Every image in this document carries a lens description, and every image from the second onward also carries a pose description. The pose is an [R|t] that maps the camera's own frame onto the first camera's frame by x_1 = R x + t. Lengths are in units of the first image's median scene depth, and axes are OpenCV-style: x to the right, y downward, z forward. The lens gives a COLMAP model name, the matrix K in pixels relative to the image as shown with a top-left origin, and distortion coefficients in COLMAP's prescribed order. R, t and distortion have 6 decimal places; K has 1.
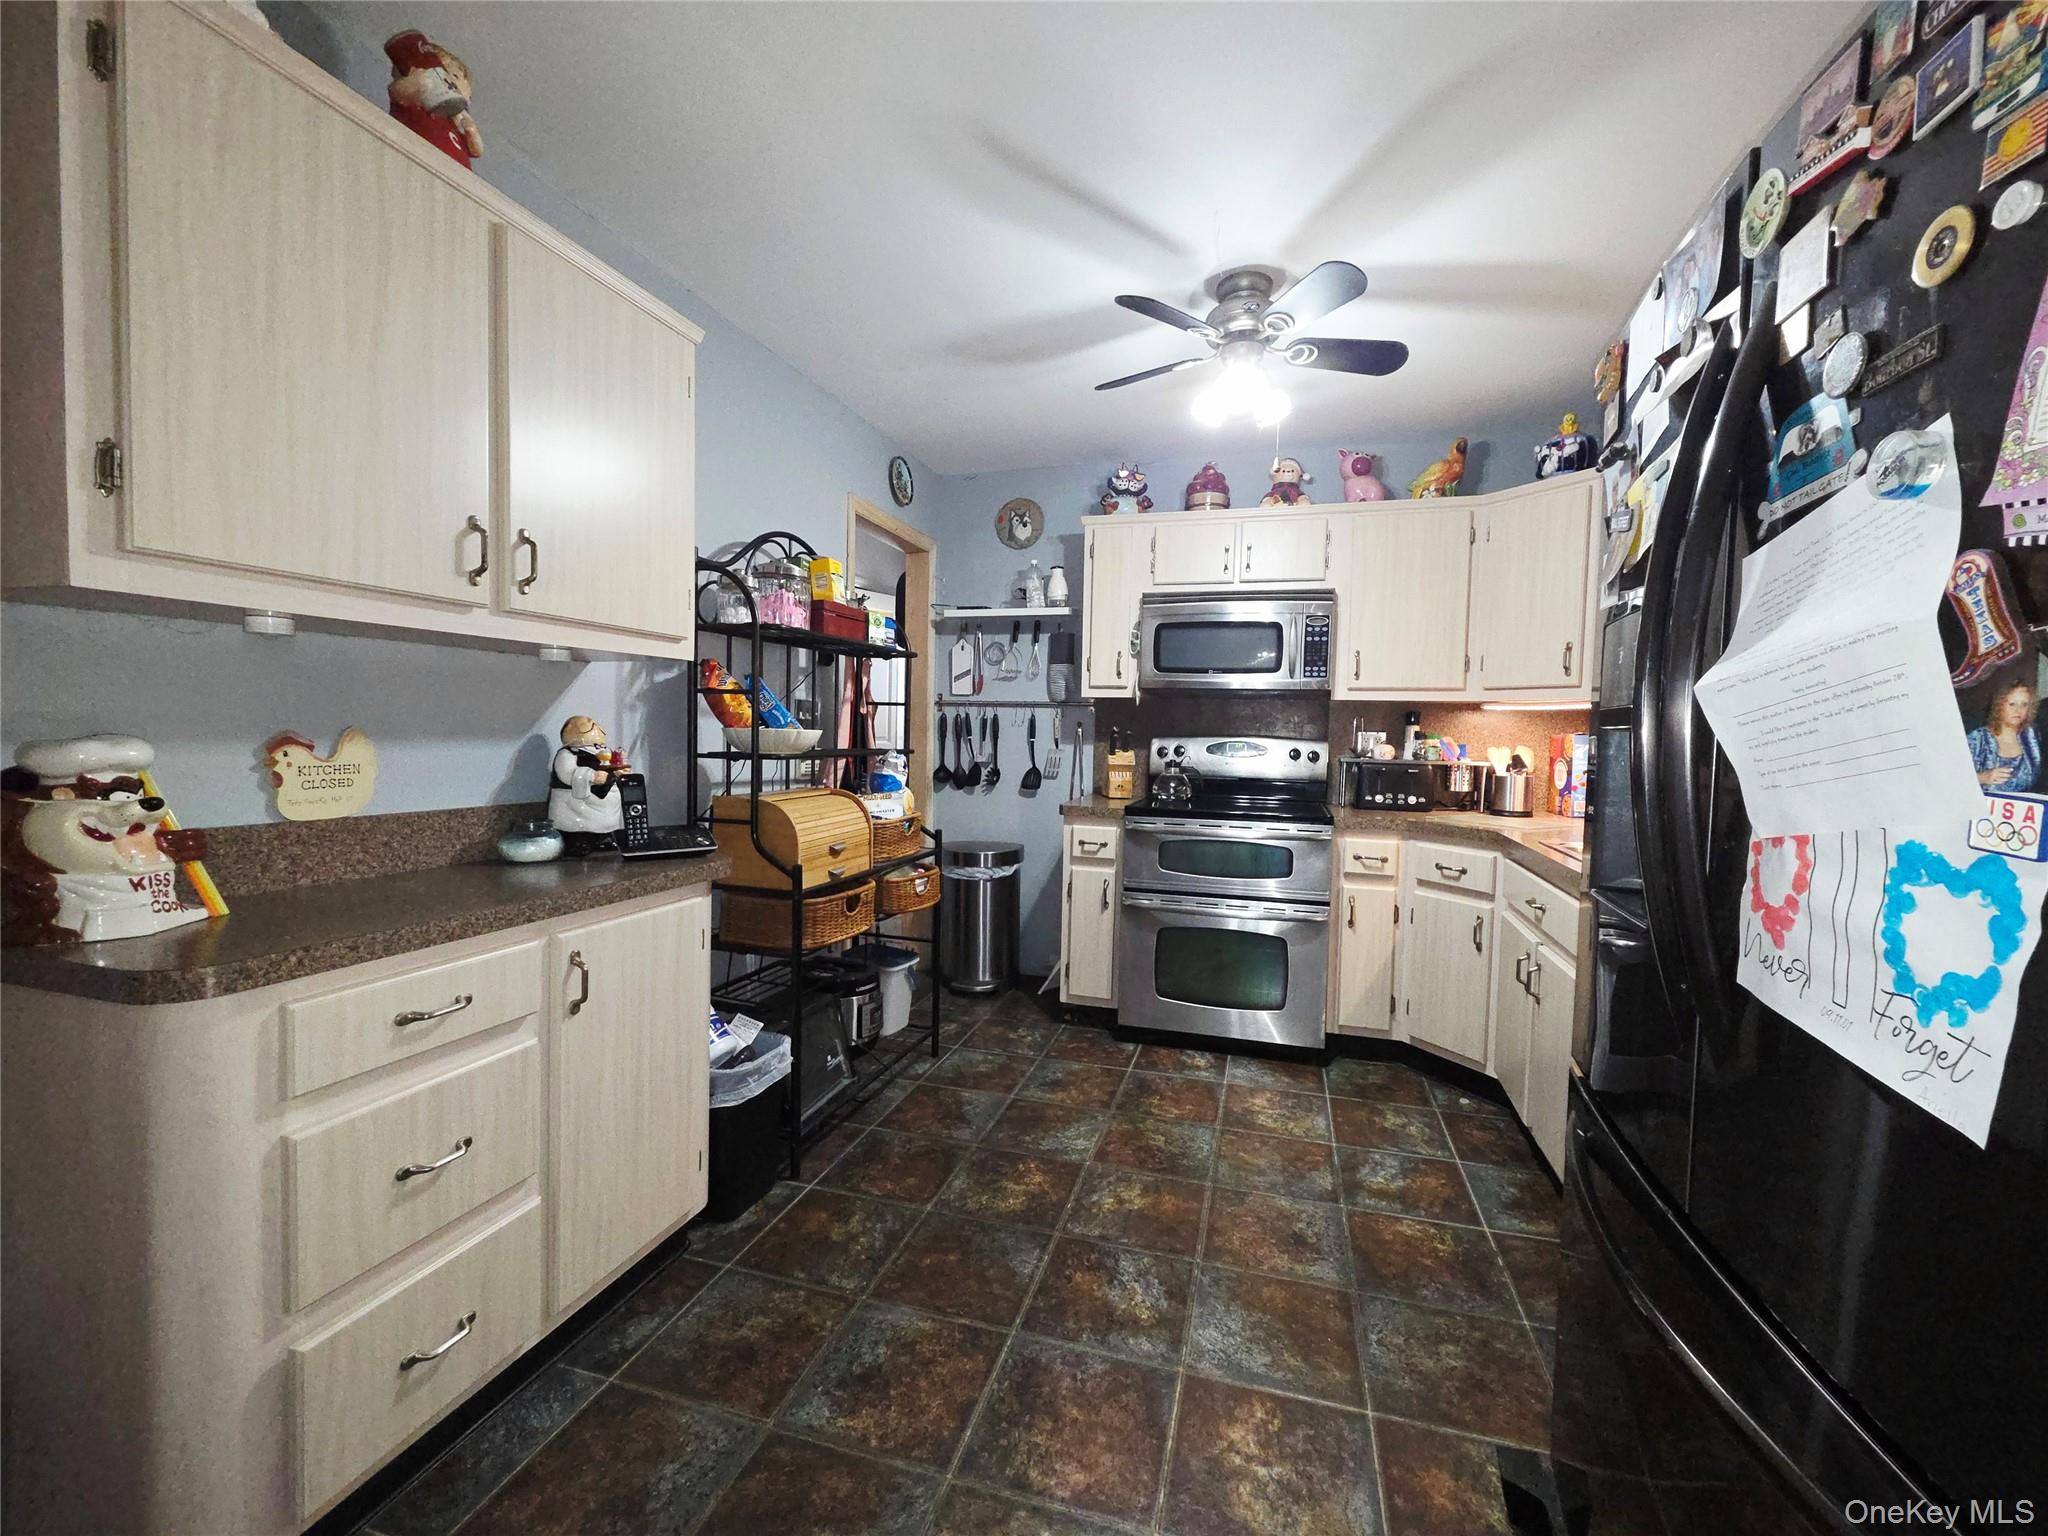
lens RADIAL K [[838.1, 0, 1027.4], [0, 838.1, 766.5], [0, 0, 1]] dist [0.003102, -0.000058]
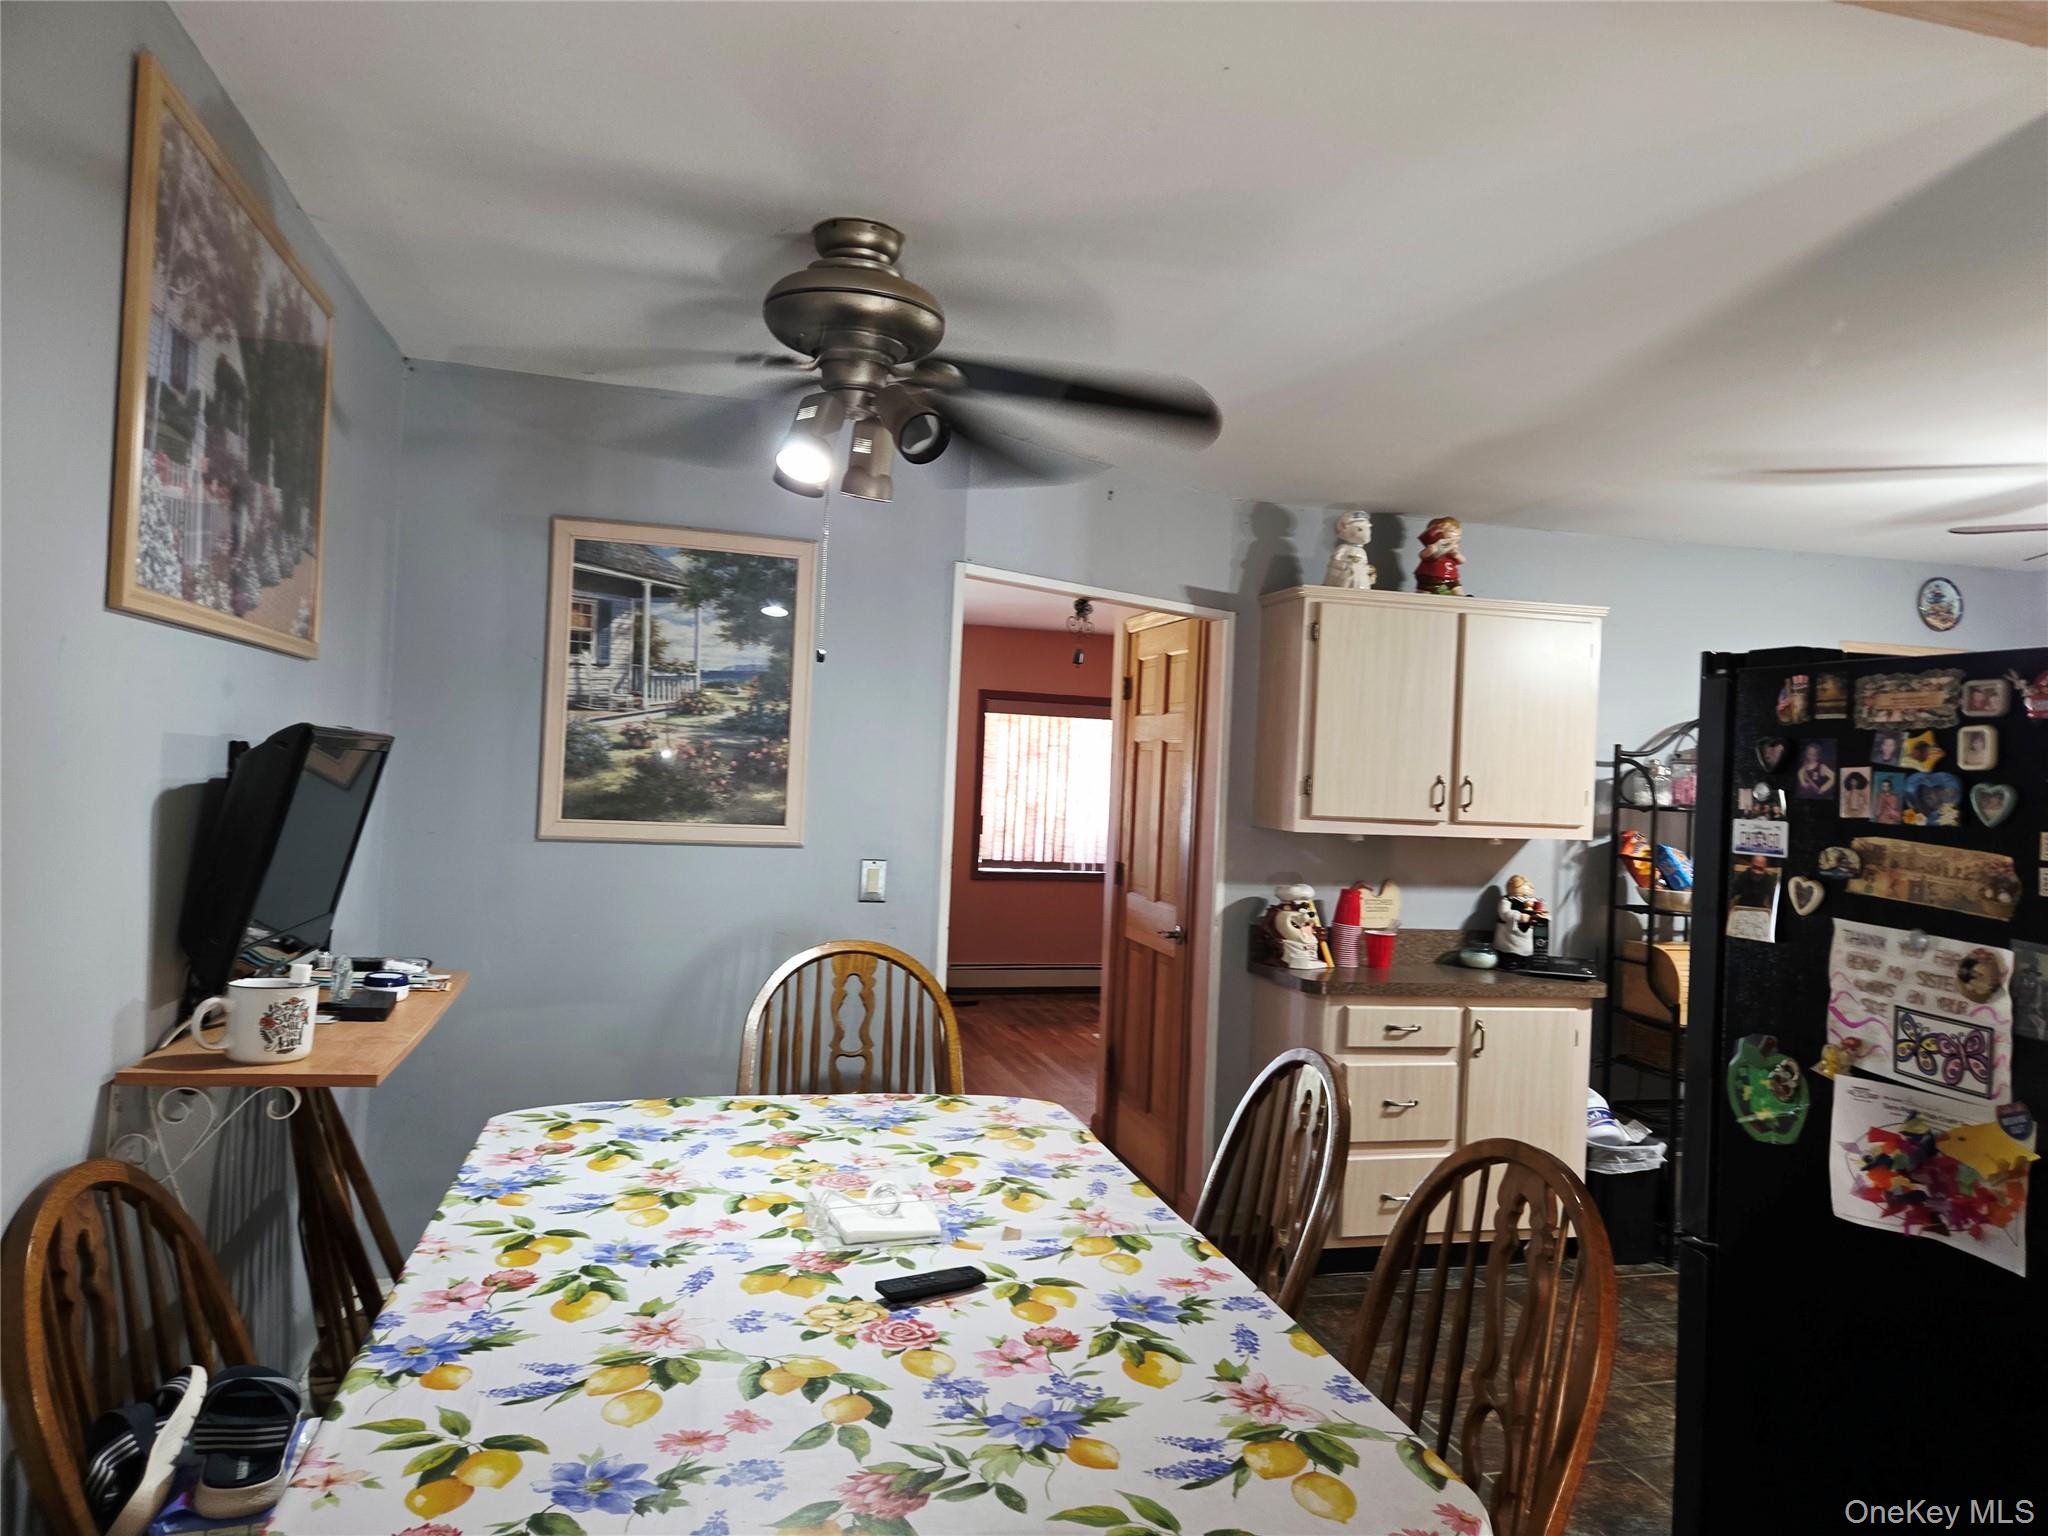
lens RADIAL K [[1393.6, 0, 1019.7], [0, 1393.6, 762.0], [0, 0, 1]] dist [-0.005054, -0.004373]
pose [[0.524385, -0.002625, -0.851477, 0.993549], [-0.066135, 0.996849, -0.043802, -0.084327], [0.848909, 0.079282, 0.522559, -0.947465]]
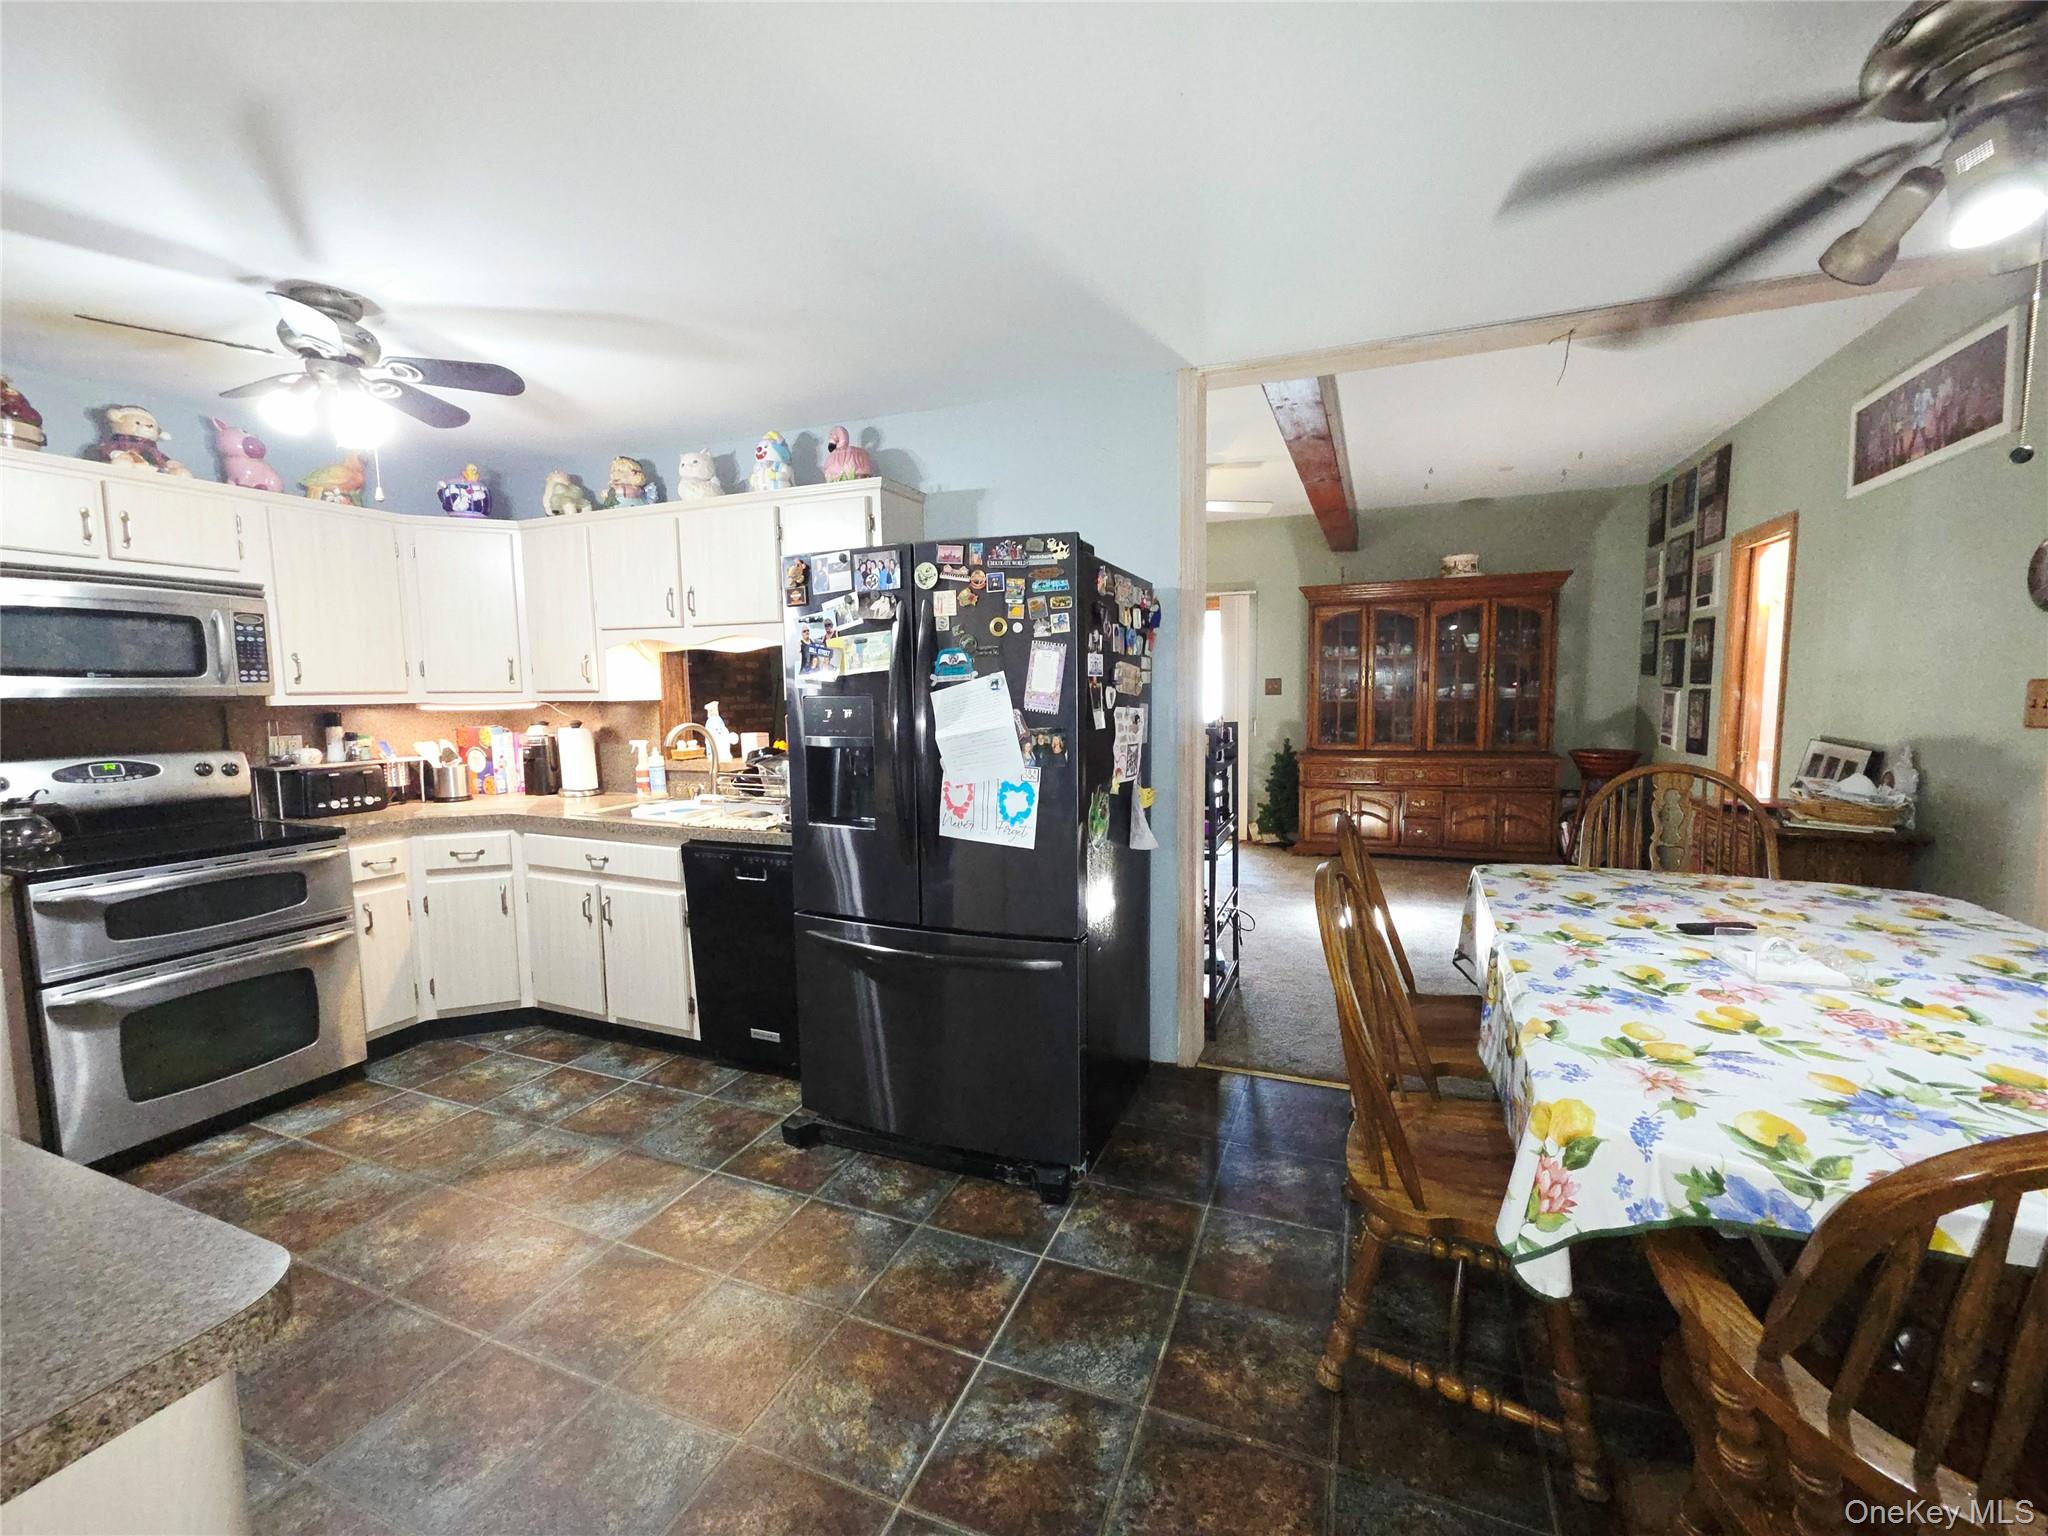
lens RADIAL K [[838.1, 0, 1036.5], [0, 838.1, 764.2], [0, 0, 1]] dist [0.003102, -0.000058]
pose [[0.094887, -0.112391, 0.989123, -0.741136], [0.056849, 0.992597, 0.107333, -0.106334], [-0.993864, 0.046046, 0.100574, 0.126735]]
